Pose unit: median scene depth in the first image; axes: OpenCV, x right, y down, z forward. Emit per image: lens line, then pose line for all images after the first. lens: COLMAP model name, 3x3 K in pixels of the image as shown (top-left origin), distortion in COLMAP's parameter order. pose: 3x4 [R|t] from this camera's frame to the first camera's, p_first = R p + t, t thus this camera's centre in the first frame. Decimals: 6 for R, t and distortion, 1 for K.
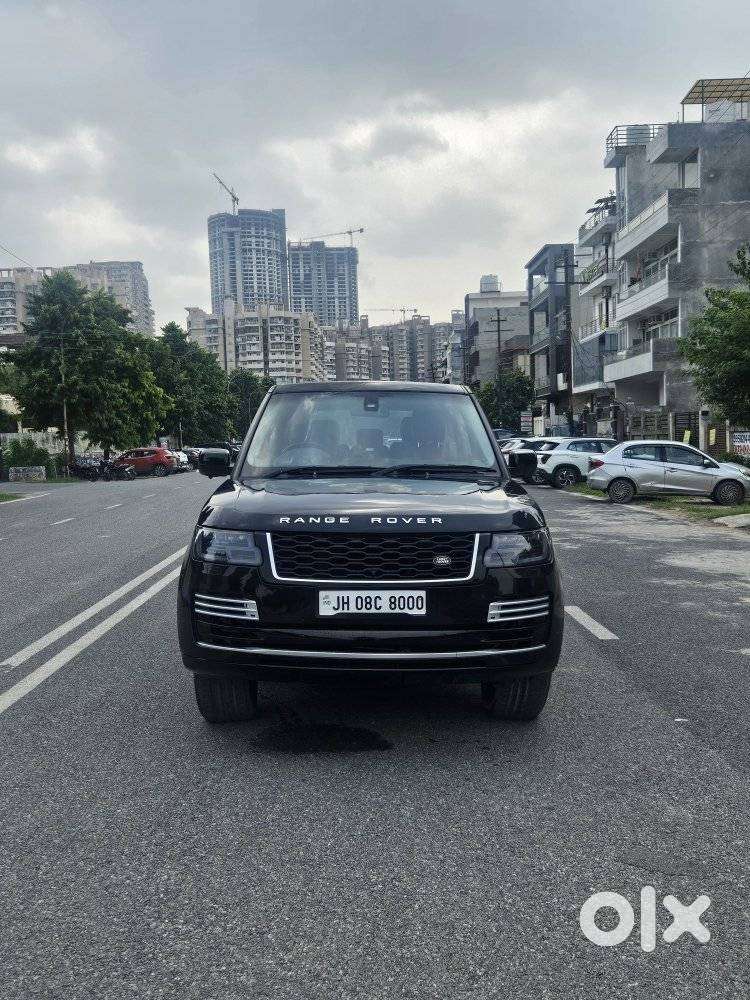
lens RADIAL K [[1028.1, 0, 375.0], [0, 1028.1, 500.0], [0, 0, 1]] dist [0.064037, -0.032337]
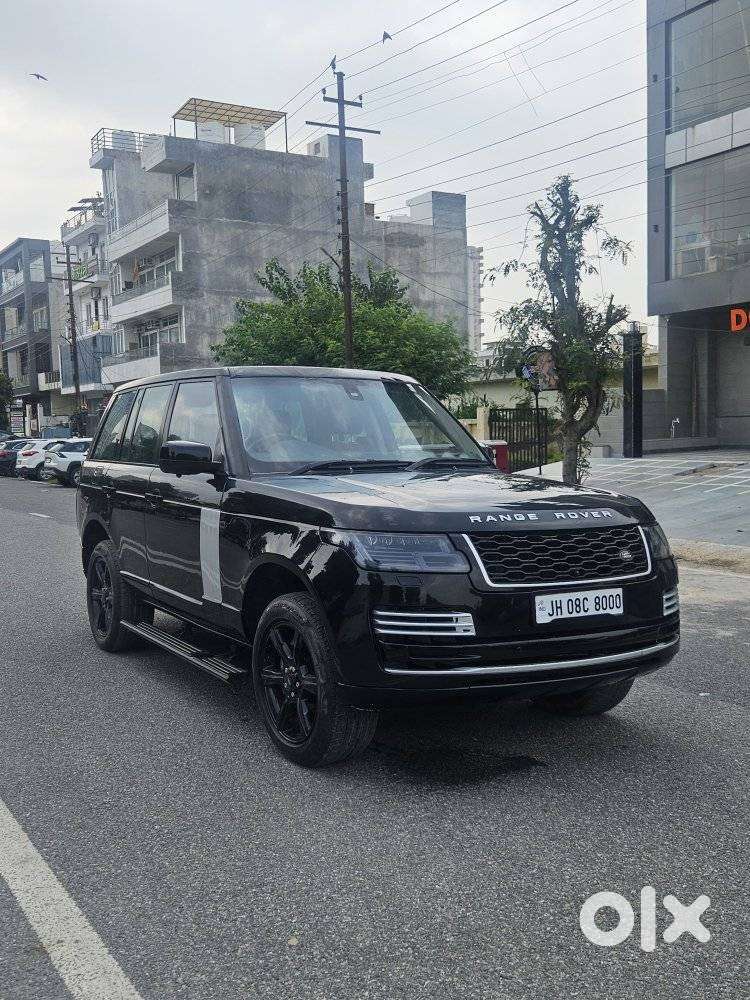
lens RADIAL K [[1008.7, 0, 395.9], [0, 1008.7, 499.4], [0, 0, 1]] dist [0.048272, -0.018350]
pose [[0.855289, -0.023639, 0.517612, -0.579193], [0.025128, 0.999676, 0.004133, -0.002208], [-0.517542, 0.009471, 0.855605, 0.296245]]
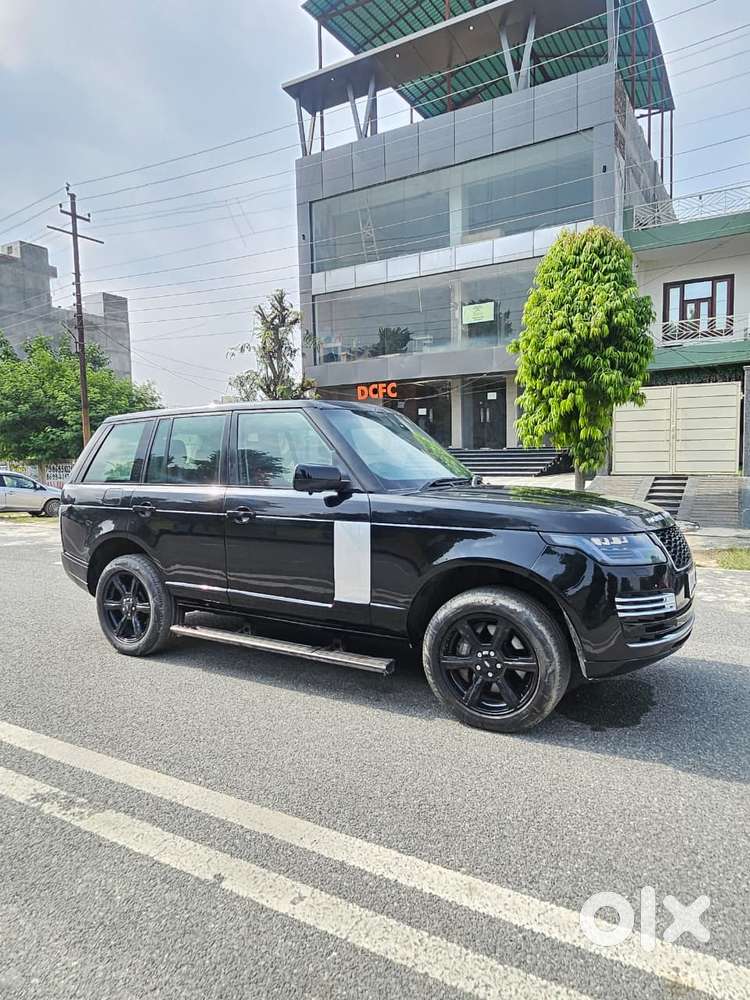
lens RADIAL K [[642.1, 0, 375.0], [0, 642.1, 500.0], [0, 0, 1]] dist [0.003693, -0.001556]
pose [[0.518071, -0.038064, 0.854490, -0.840356], [0.051491, 0.998585, 0.013264, -0.028143], [-0.853786, 0.037127, 0.519298, 0.873457]]
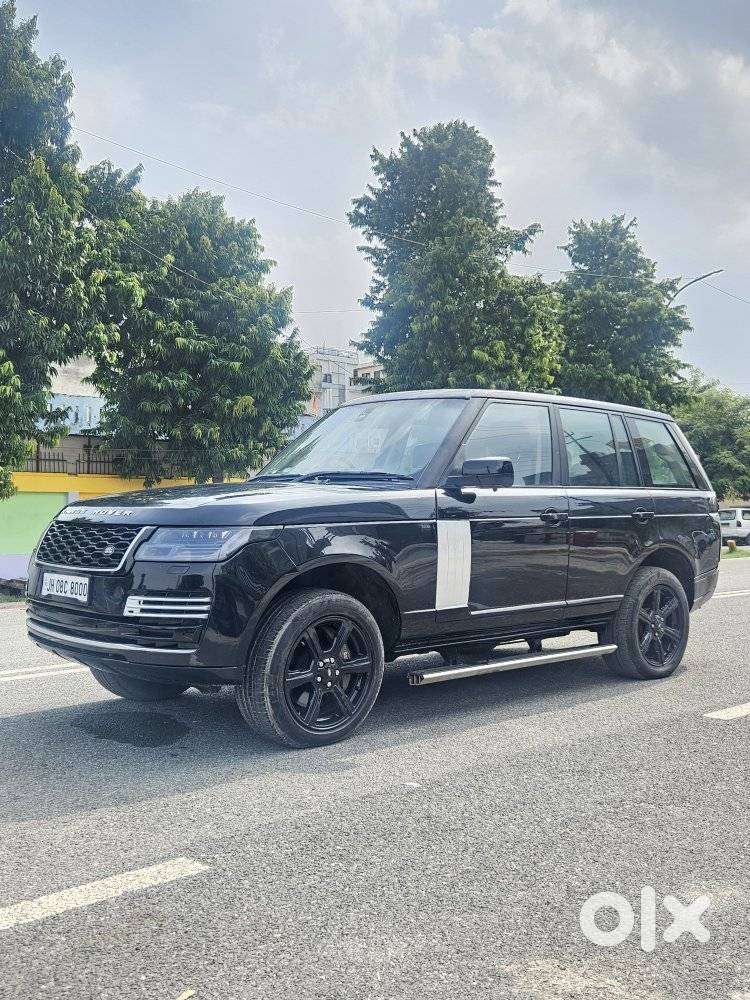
lens RADIAL K [[982.3, 0, 375.0], [0, 982.3, 500.0], [0, 0, 1]] dist [0.068411, -0.015010]
pose [[0.670802, 0.004300, -0.741624, 0.925777], [-0.052525, 0.997748, -0.041723, 0.034575], [0.739774, 0.066942, 0.669517, 0.519495]]
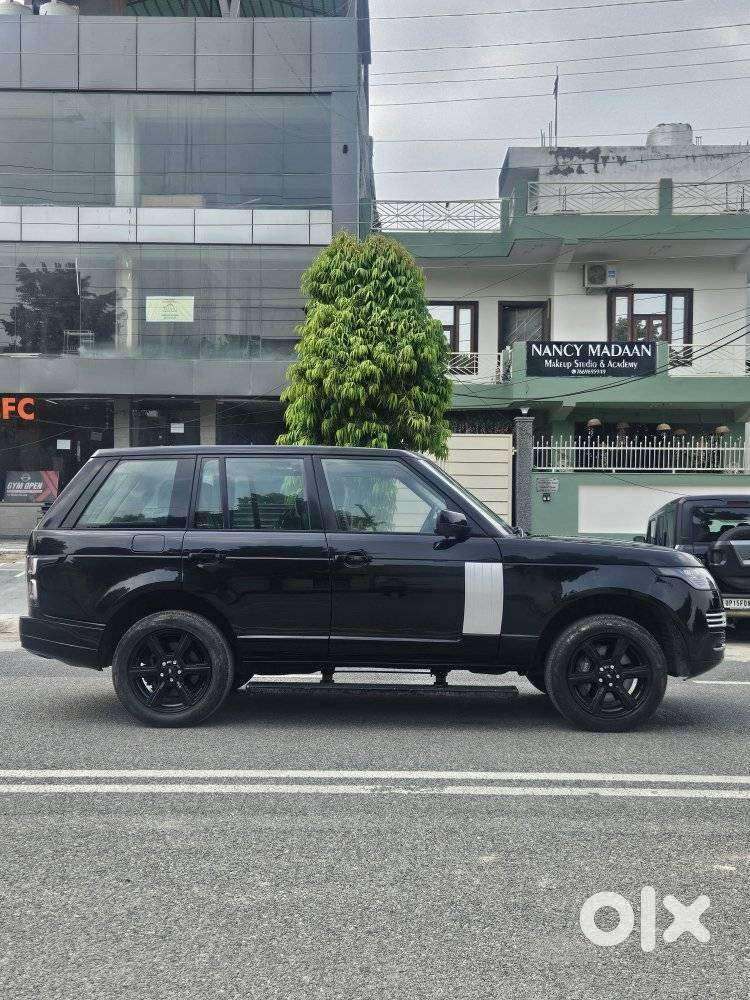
lens RADIAL K [[1068.2, 0, 380.6], [0, 1068.2, 498.0], [0, 0, 1]] dist [0.057616, 0.011269]
pose [[0.030025, 0.048611, 0.998366, -1.628697], [0.050284, 0.997479, -0.050080, -0.013945], [-0.998284, 0.051706, 0.027505, 1.388514]]
